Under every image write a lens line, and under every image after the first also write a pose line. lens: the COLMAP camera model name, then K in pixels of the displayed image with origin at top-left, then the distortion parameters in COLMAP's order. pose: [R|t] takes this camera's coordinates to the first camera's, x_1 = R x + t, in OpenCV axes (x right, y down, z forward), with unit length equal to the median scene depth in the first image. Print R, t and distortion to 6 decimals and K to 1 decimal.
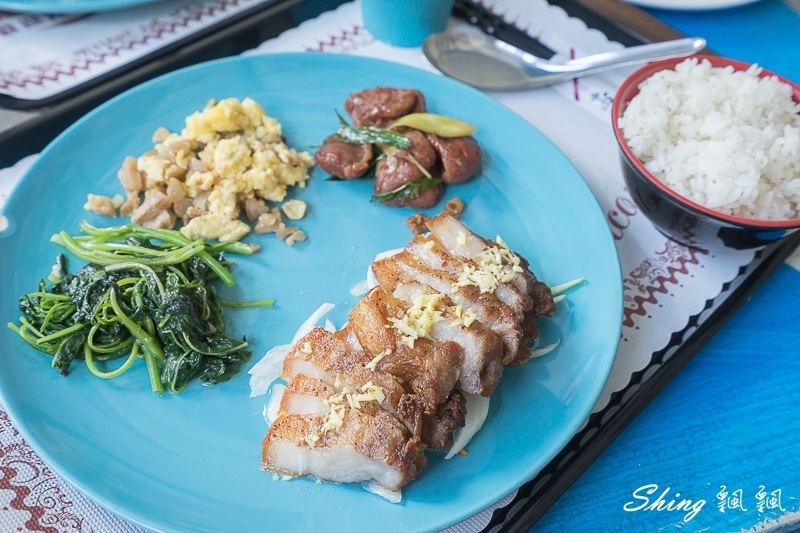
lens RADIAL K [[823.2, 0, 400.0], [0, 823.2, 266.5], [0, 0, 1]] dist [0.056948, 0.007637]
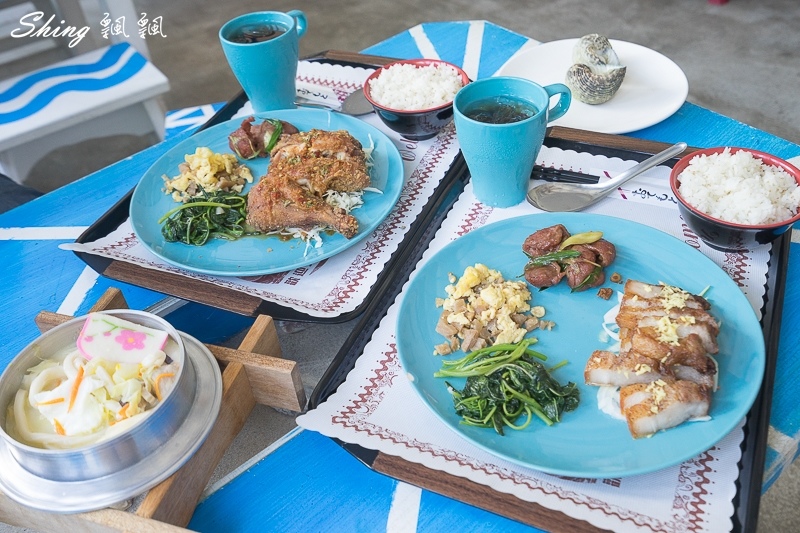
lens RADIAL K [[711.2, 0, 400.0], [0, 711.2, 266.5], [0, 0, 1]] dist [-0.001423, -0.004362]
pose [[0.925065, -0.359093, 0.123721, -0.544480], [0.374119, 0.917681, -0.133776, -0.065399], [-0.065498, 0.170038, 0.983258, -0.454964]]
